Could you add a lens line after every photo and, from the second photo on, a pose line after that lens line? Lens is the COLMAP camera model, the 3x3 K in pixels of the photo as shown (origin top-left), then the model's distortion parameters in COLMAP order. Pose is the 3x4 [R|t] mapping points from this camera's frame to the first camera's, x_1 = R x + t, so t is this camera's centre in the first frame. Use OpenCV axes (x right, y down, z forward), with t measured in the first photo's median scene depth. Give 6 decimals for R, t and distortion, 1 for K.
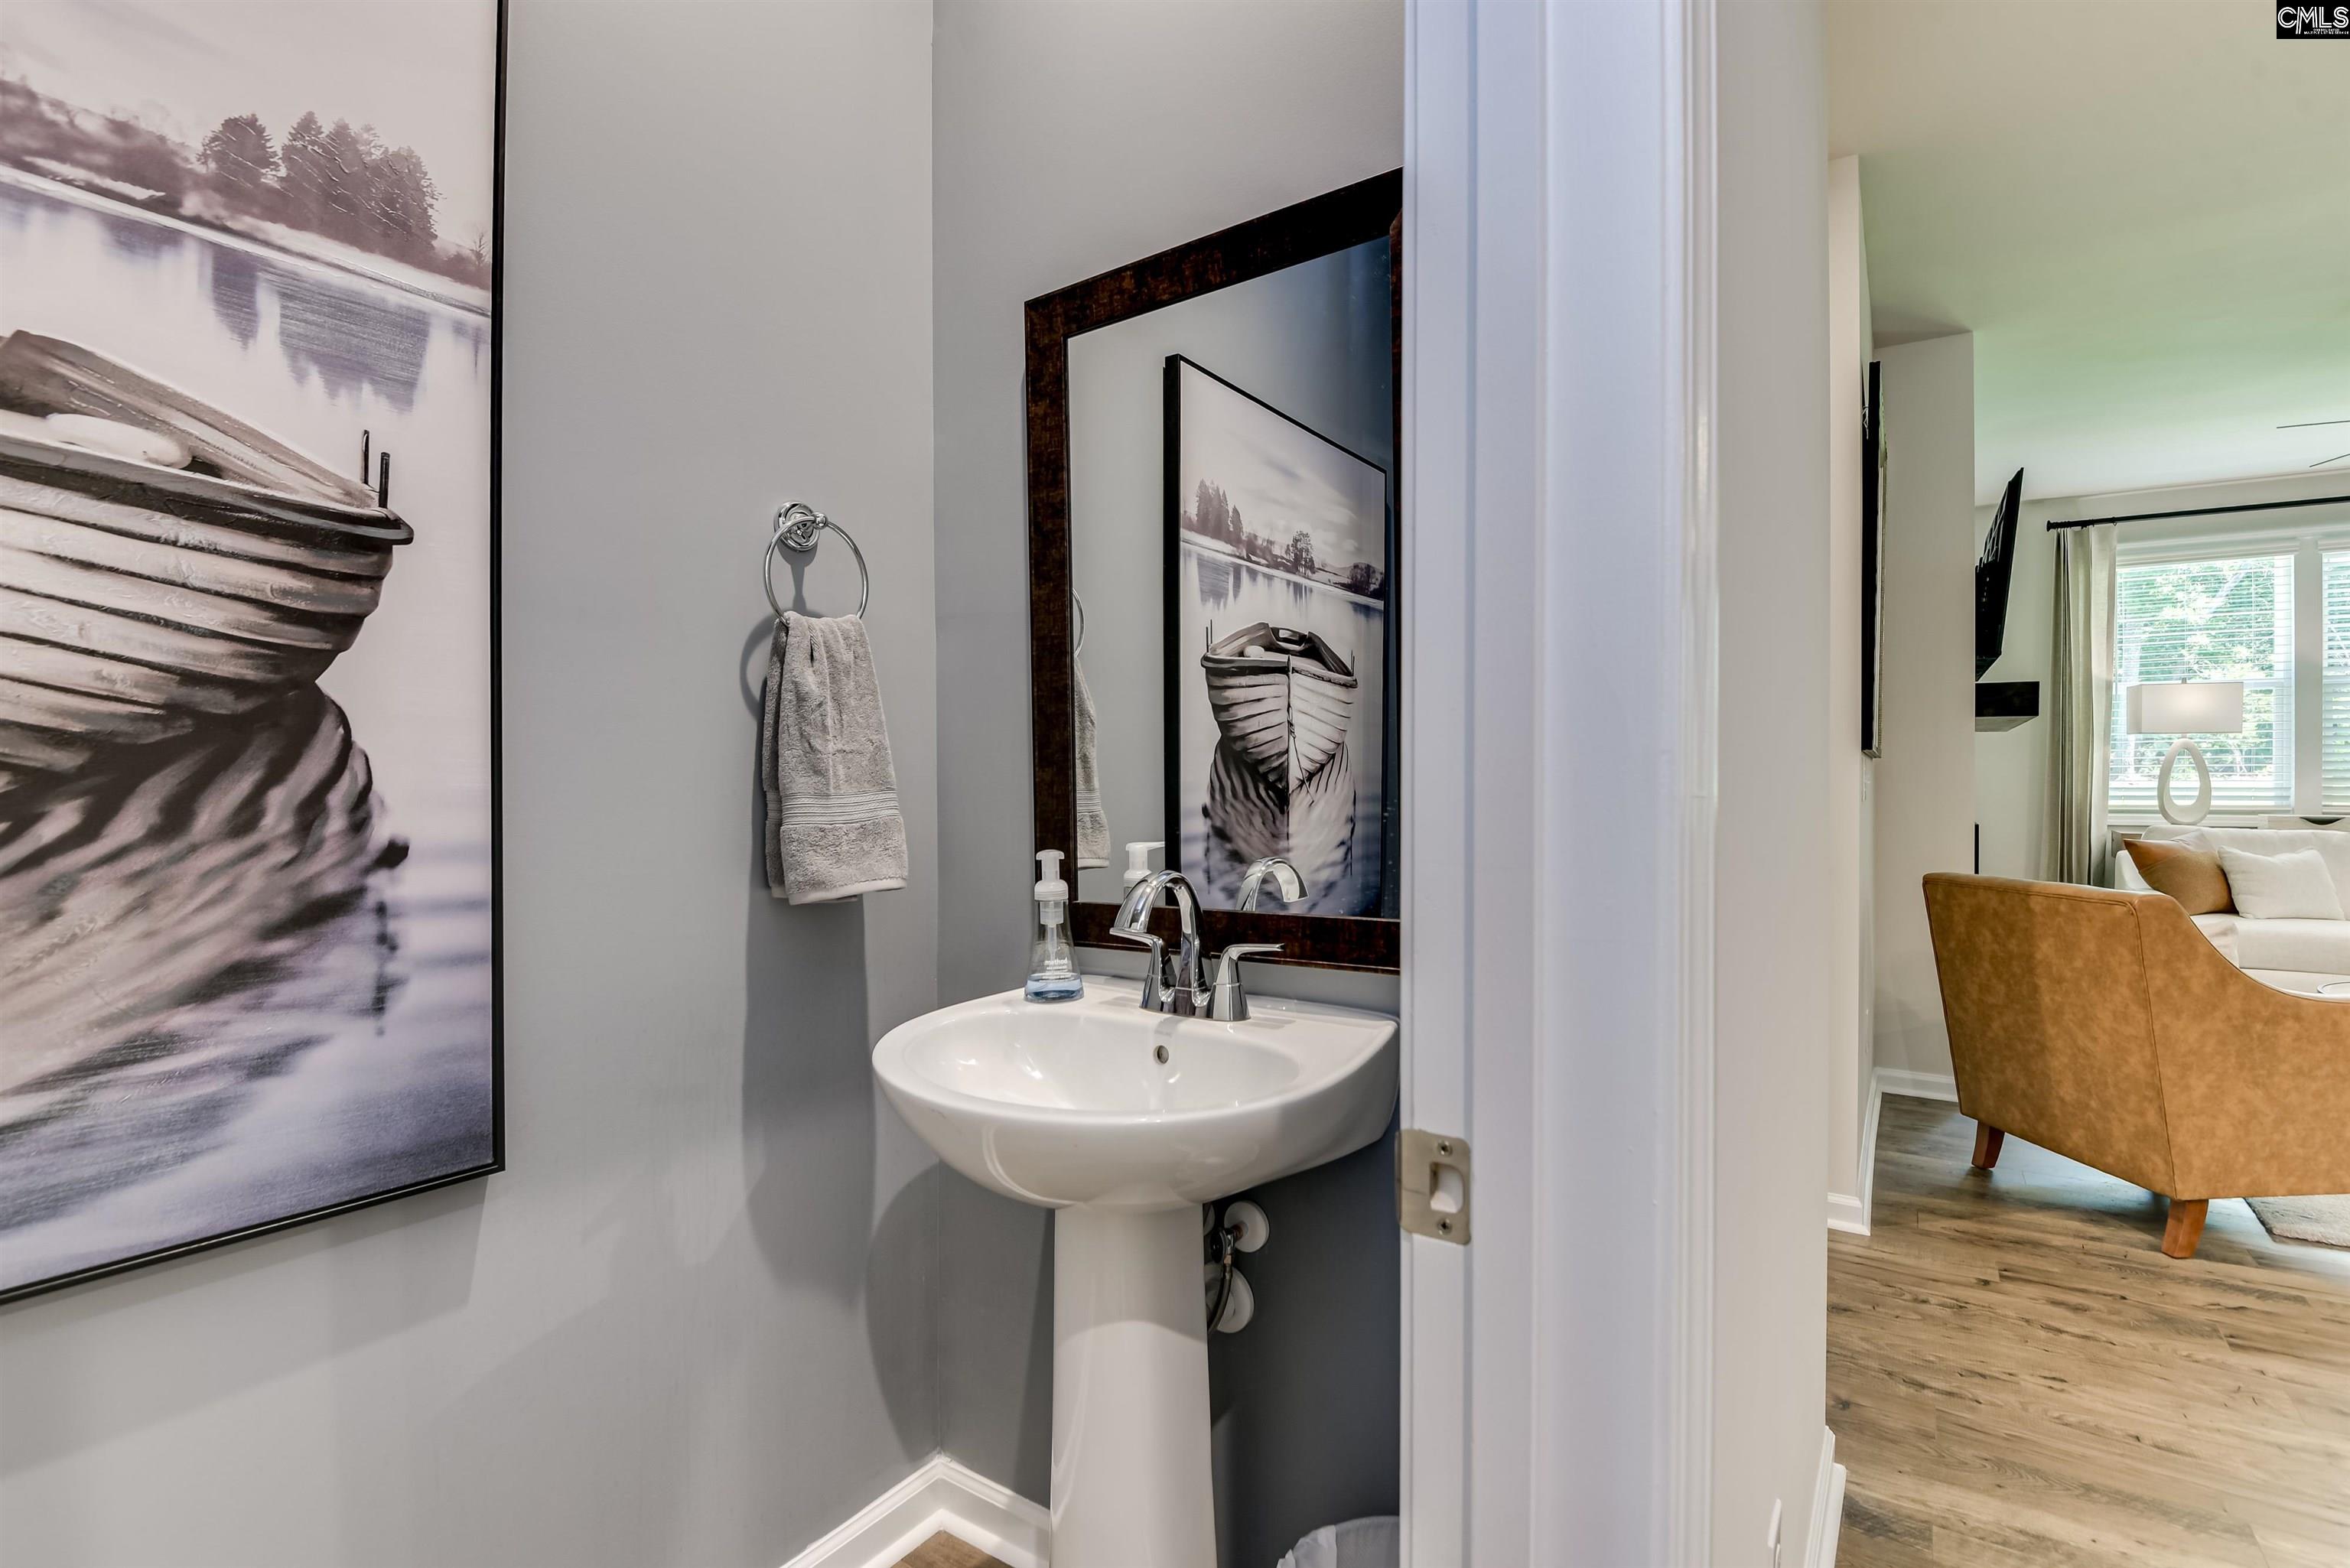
lens RADIAL K [[1086.0, 0, 1175.0], [0, 1086.0, 784.0], [0, 0, 1]] dist [-0.030083, -0.000608]
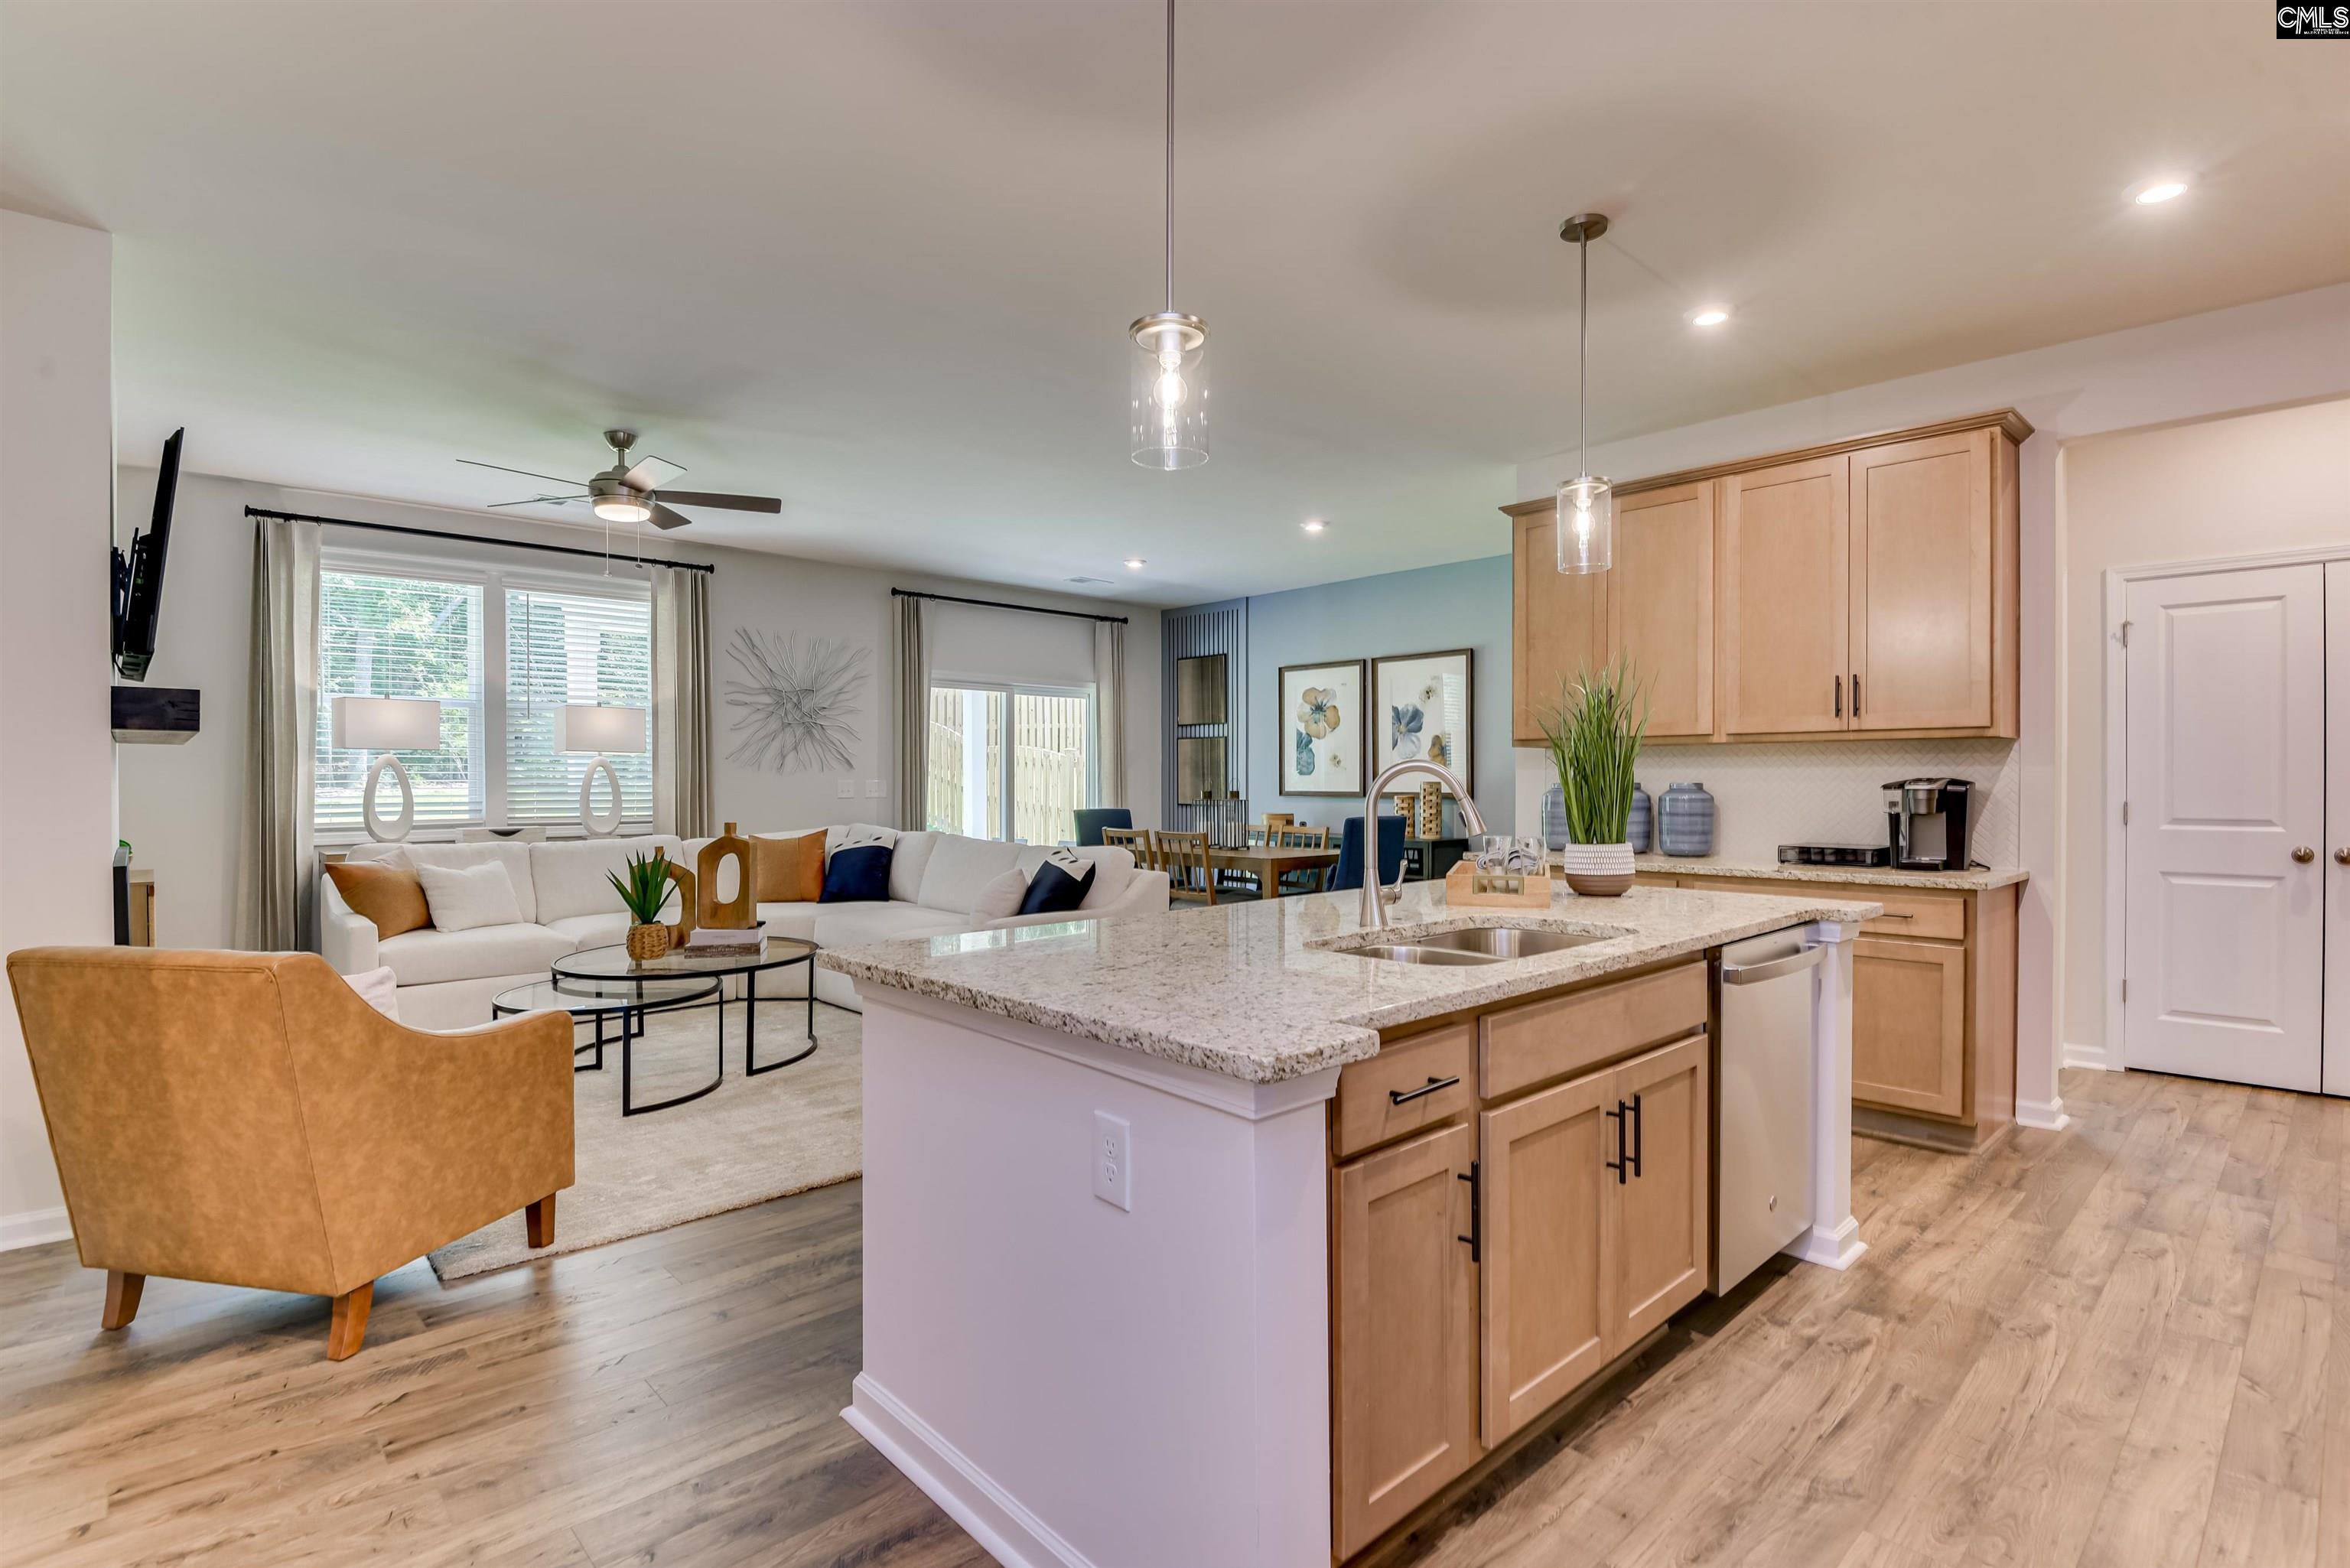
lens RADIAL K [[1124.1, 0, 1175.5], [0, 1124.1, 789.1], [0, 0, 1]] dist [0.005931, -0.016741]
pose [[0.217855, -0.010647, 0.975923, 0.178286], [0.009189, 0.999919, 0.008858, -0.027306], [-0.975938, 0.007038, 0.217935, 0.098392]]
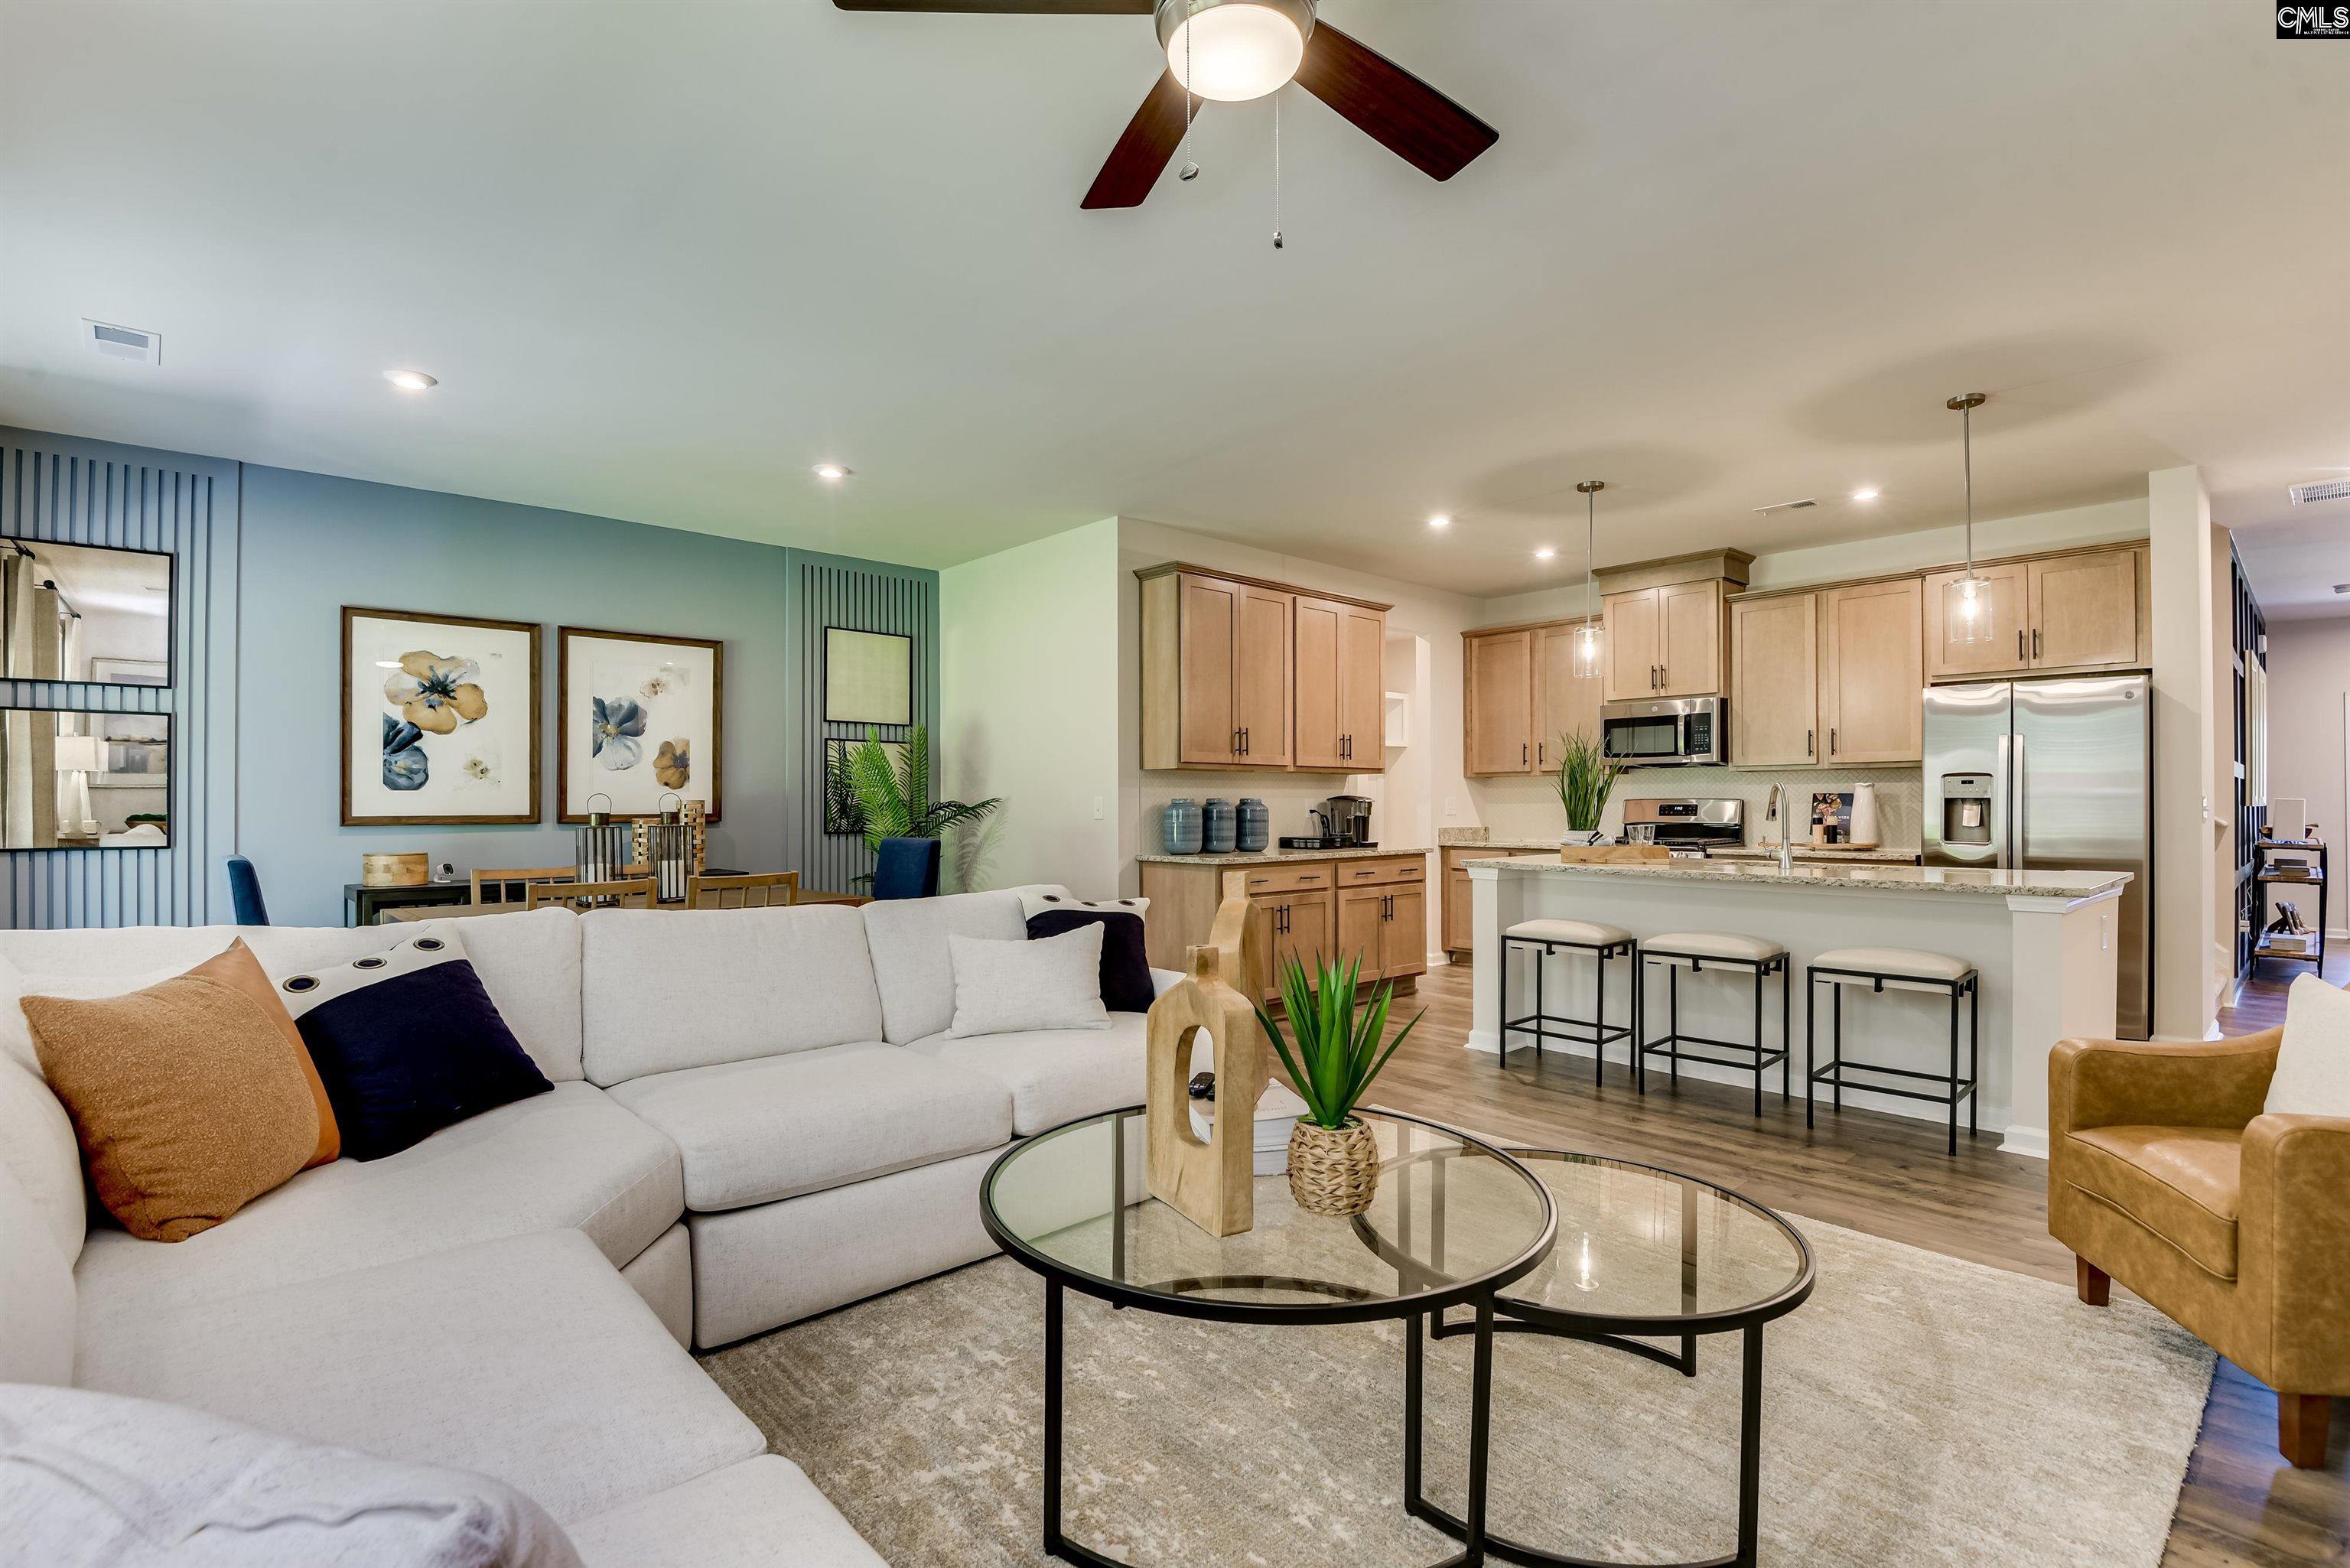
lens RADIAL K [[1111.6, 0, 1175.0], [0, 1111.6, 784.0], [0, 0, 1]] dist [0.000983, -0.000304]
pose [[-0.973477, 0.003579, 0.228755, 1.619820], [0.001815, 0.999967, -0.007923, -0.027972], [-0.228776, -0.007298, -0.973452, 2.039866]]
